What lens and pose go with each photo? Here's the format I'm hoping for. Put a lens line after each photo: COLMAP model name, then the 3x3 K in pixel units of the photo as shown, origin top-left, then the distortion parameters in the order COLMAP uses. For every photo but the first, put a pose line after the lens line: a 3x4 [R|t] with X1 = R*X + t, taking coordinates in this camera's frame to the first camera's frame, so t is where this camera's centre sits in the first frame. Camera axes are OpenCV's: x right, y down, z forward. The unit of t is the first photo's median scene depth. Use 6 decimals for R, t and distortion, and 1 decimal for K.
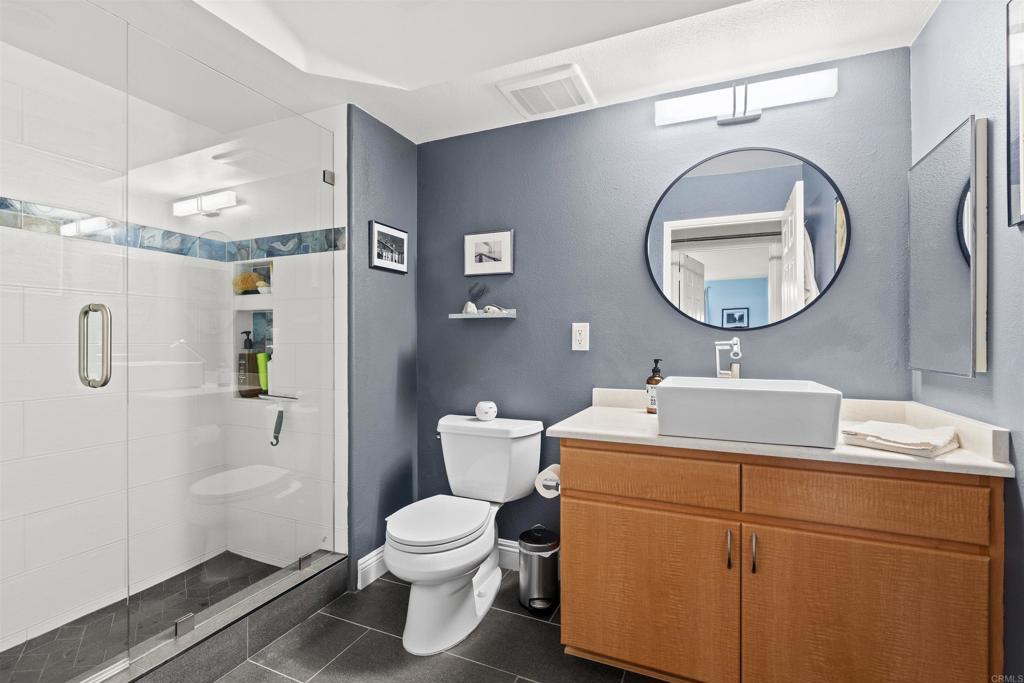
lens RADIAL K [[453.4, 0, 514.1], [0, 453.4, 346.1], [0, 0, 1]] dist [-0.005001, -0.000228]
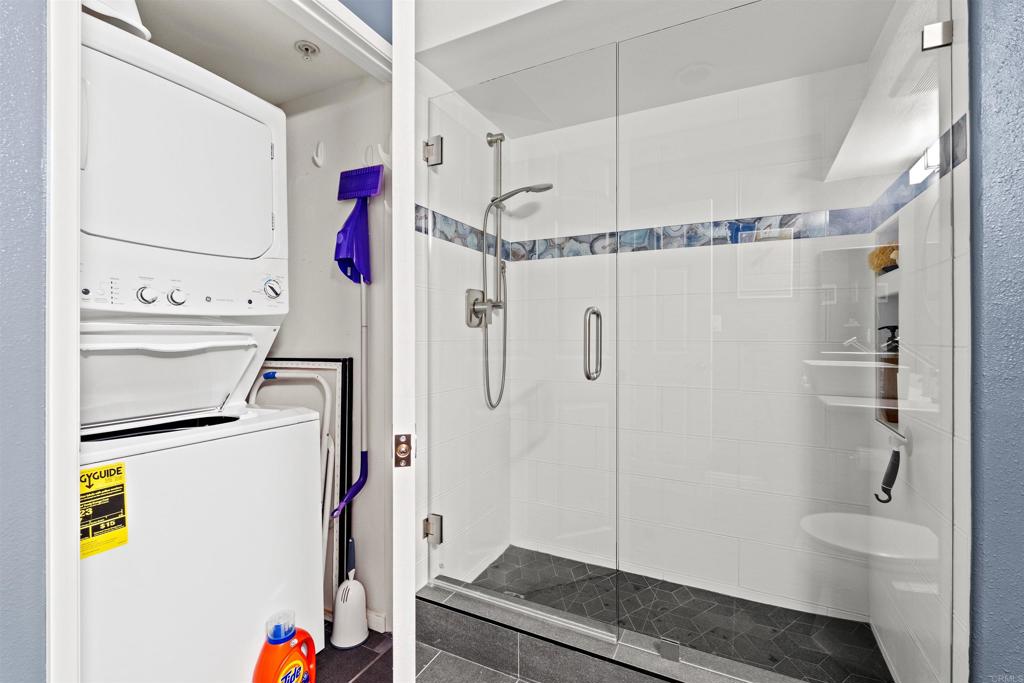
lens RADIAL K [[452.3, 0, 511.2], [0, 452.3, 337.9], [0, 0, 1]] dist [0.000289, 0.000051]
pose [[-0.062406, 0.003252, -0.998046, 0.154289], [-0.004976, 0.999981, 0.003569, -0.014879], [0.998038, 0.005189, -0.062389, 0.525565]]
